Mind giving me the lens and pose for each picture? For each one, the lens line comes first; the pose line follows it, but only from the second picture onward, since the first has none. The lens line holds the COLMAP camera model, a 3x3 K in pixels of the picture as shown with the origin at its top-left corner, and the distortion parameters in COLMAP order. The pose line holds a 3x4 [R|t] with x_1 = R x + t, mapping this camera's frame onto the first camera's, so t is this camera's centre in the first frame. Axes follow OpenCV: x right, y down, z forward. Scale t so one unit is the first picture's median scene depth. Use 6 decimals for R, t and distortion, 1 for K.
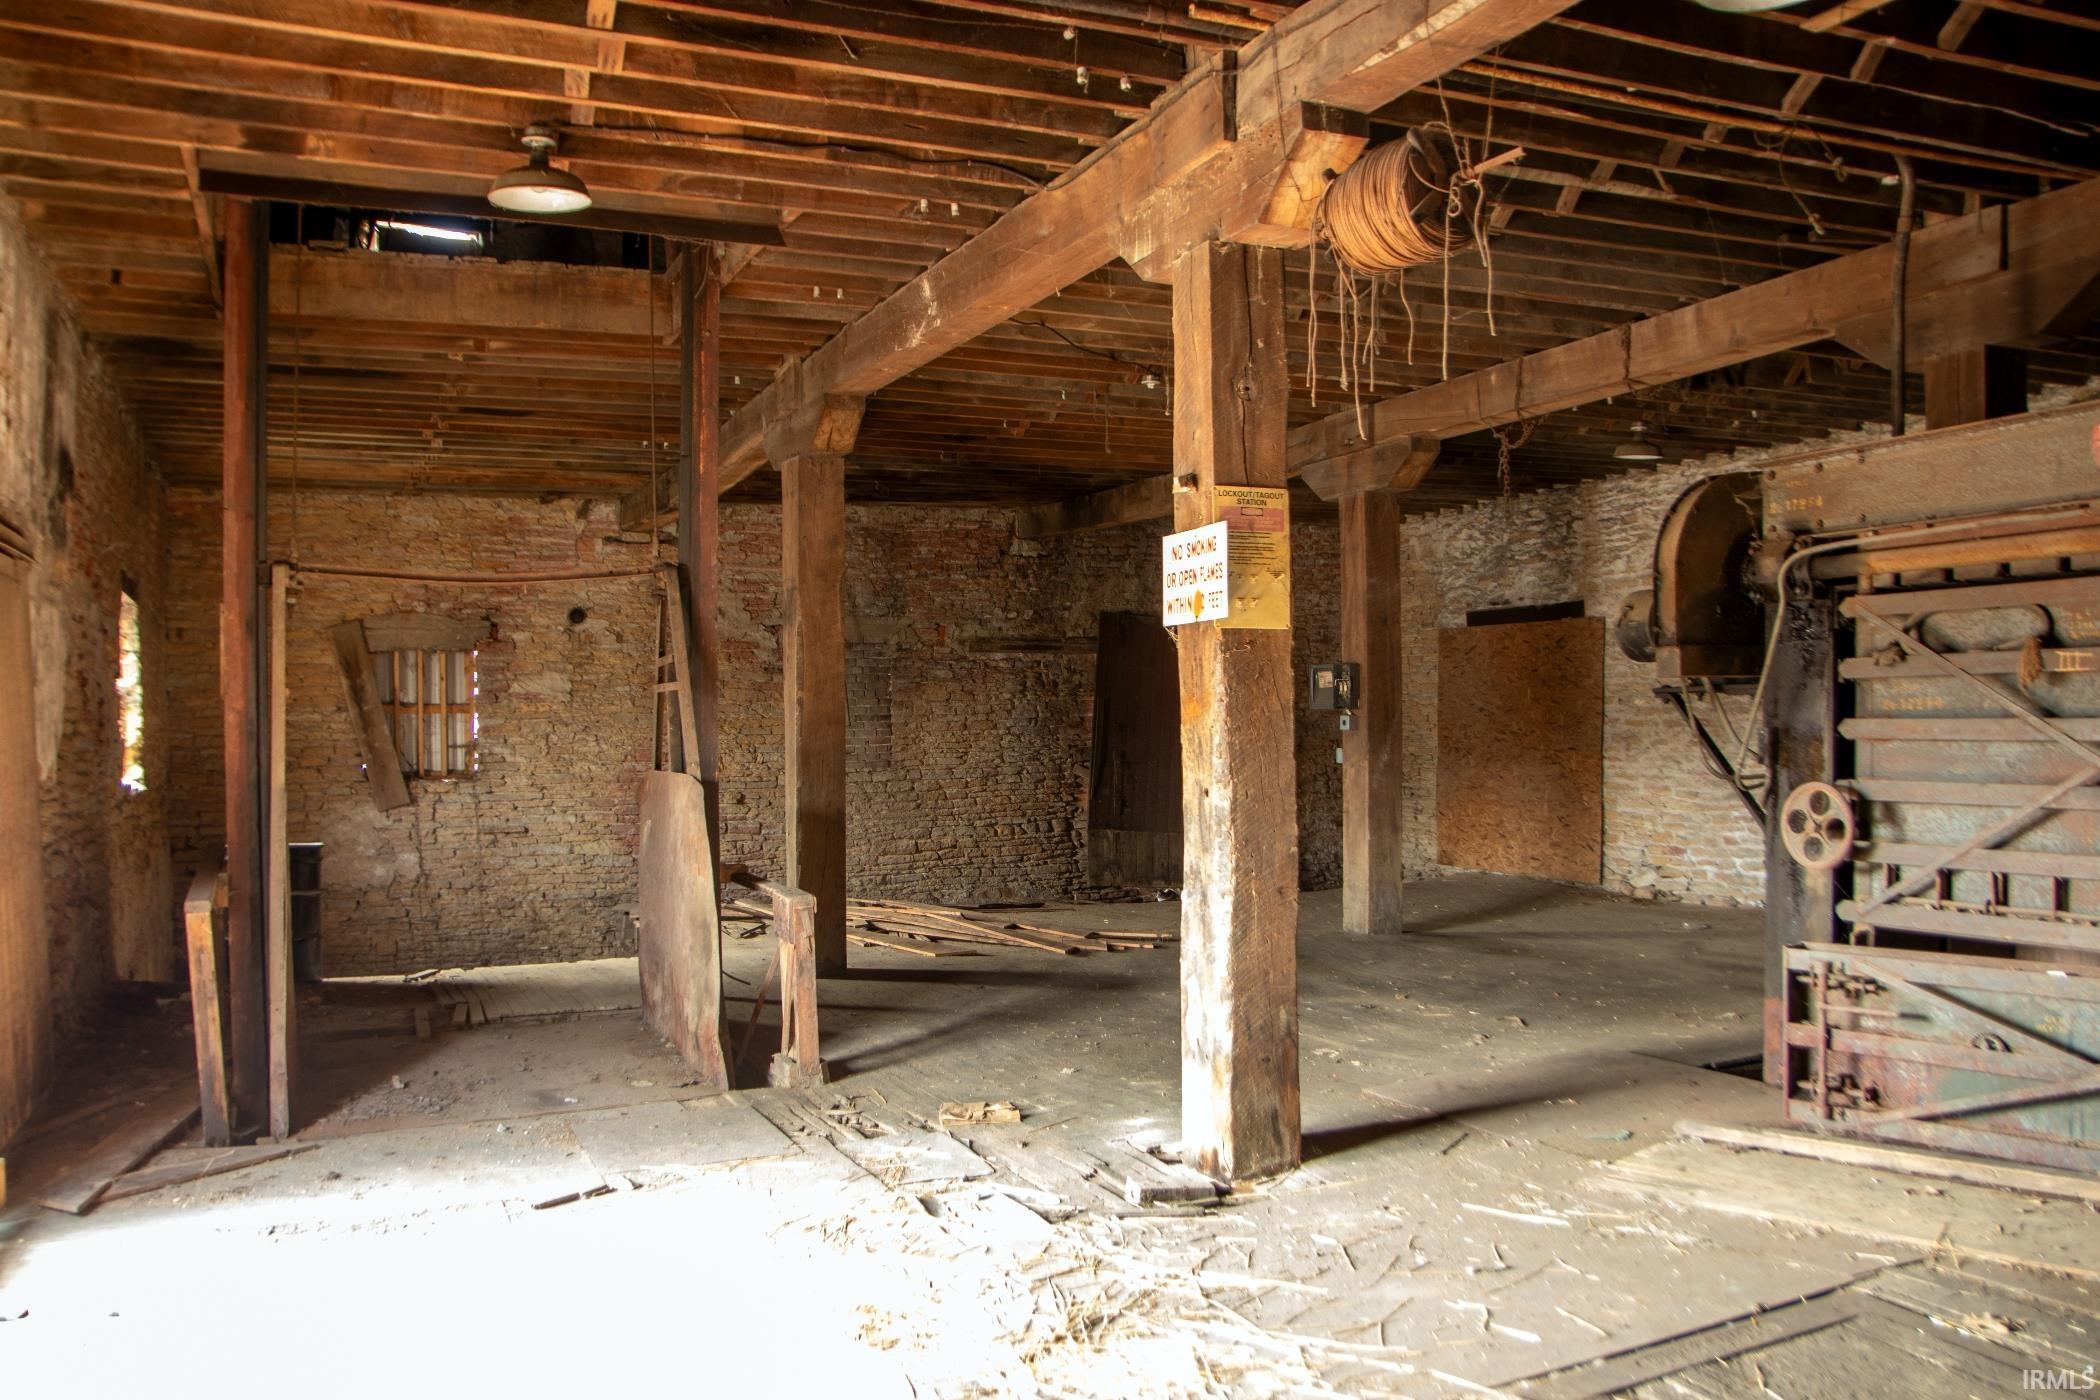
lens RADIAL K [[1675.6, 0, 1048.2], [0, 1675.6, 697.2], [0, 0, 1]] dist [0.001776, 0.000858]
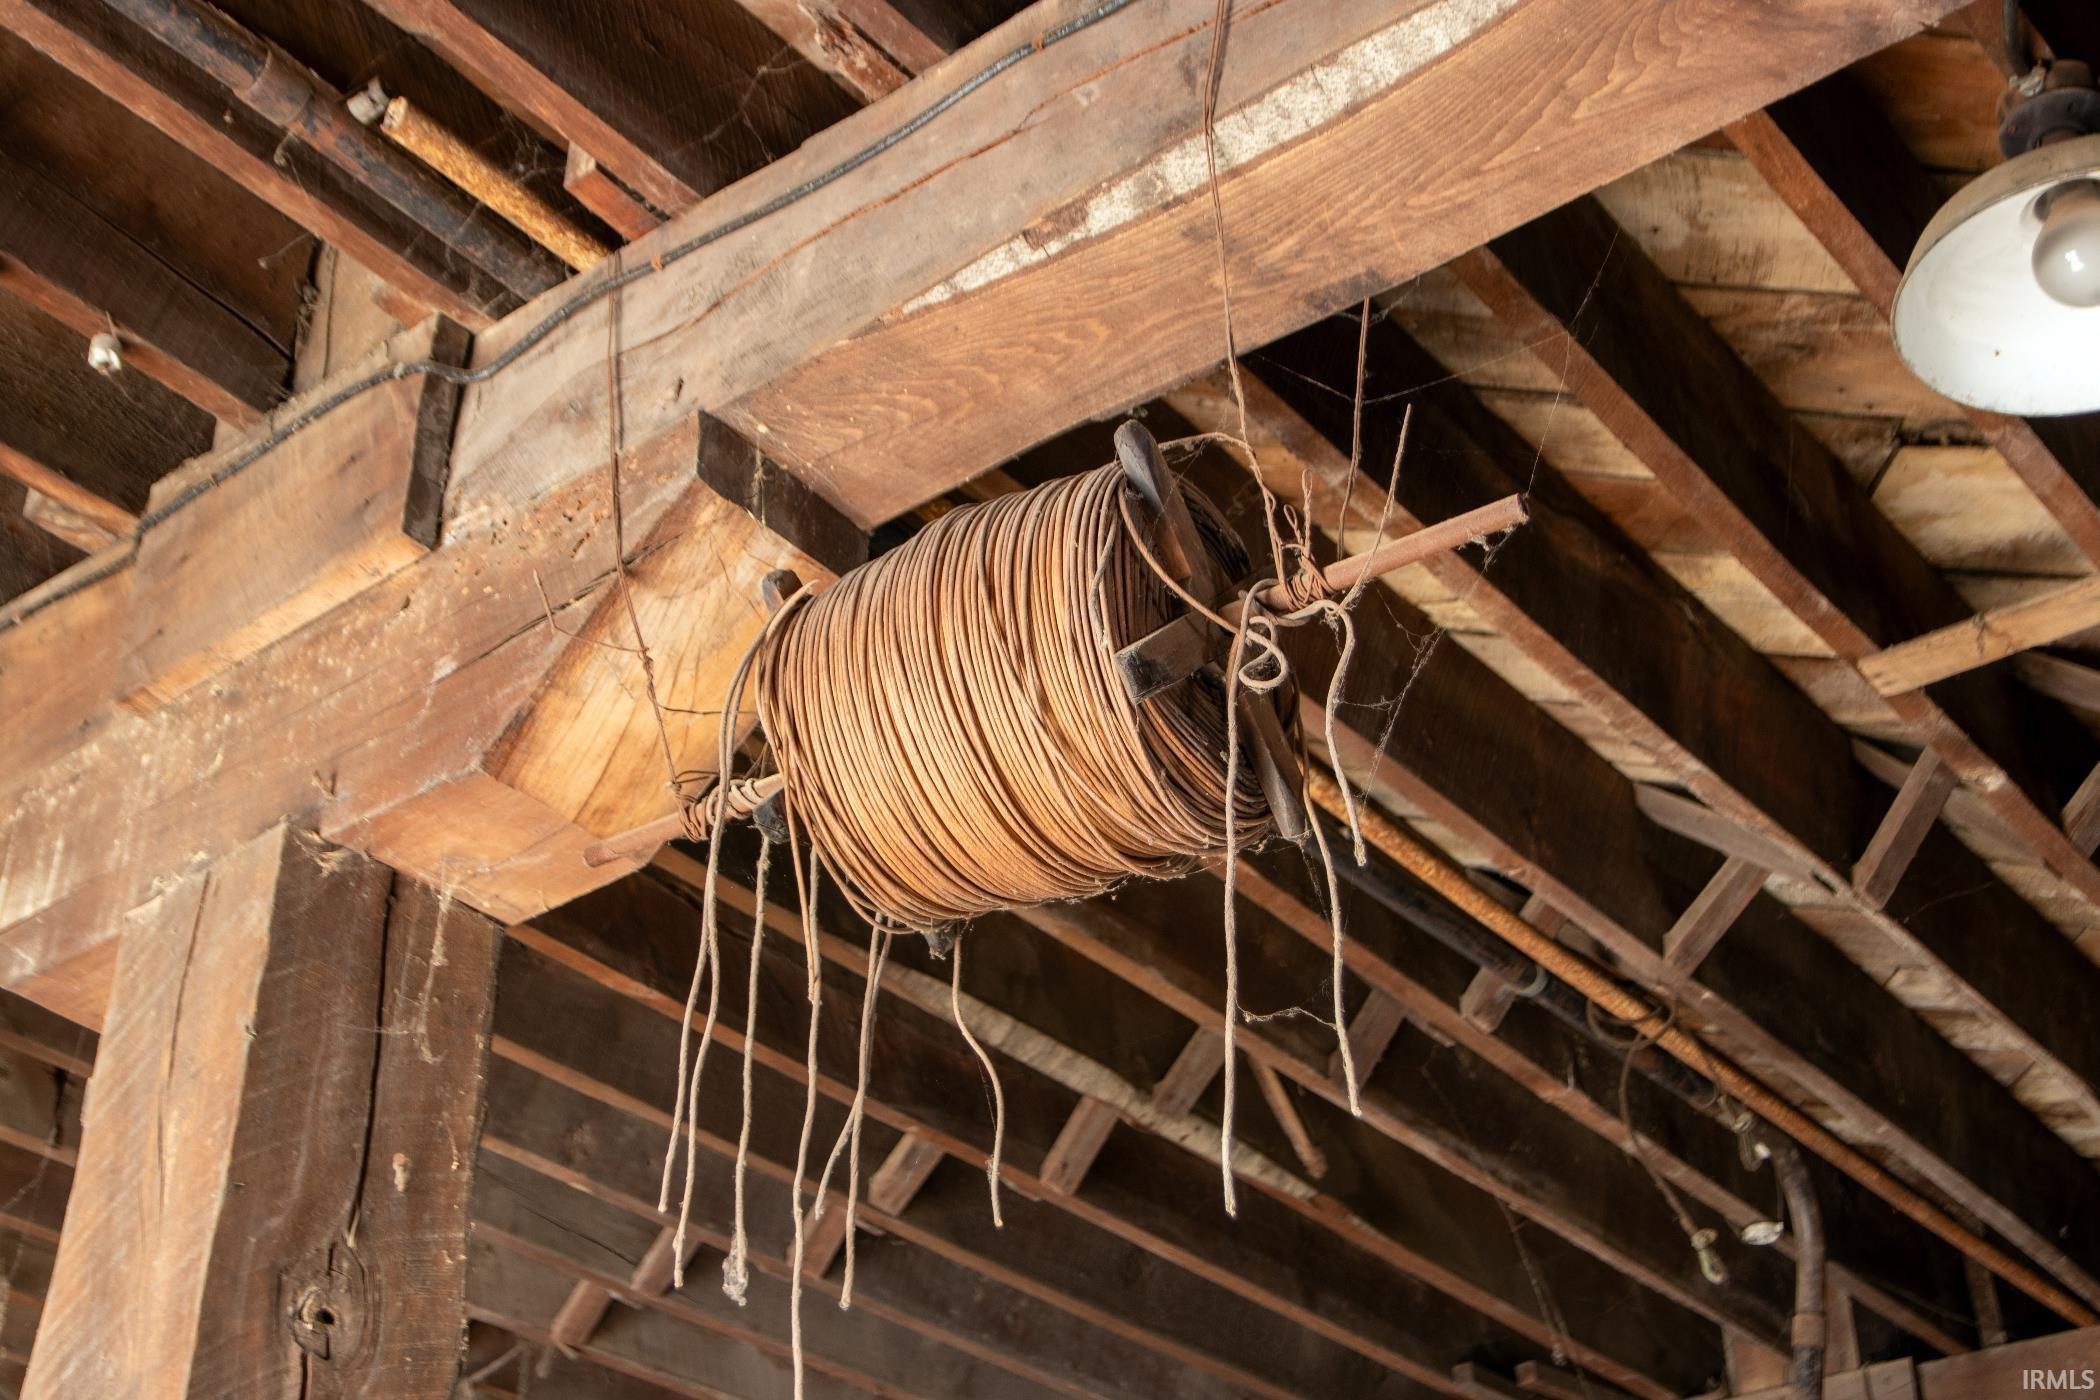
lens RADIAL K [[2913.2, 0, 1046.1], [0, 2913.2, 694.6], [0, 0, 1]] dist [0.010909, 0.000000]
pose [[0.890517, 0.266330, 0.368847, 0.017336], [-0.026403, 0.839629, -0.542518, -0.007655], [-0.454184, 0.473383, 0.754736, 0.538531]]
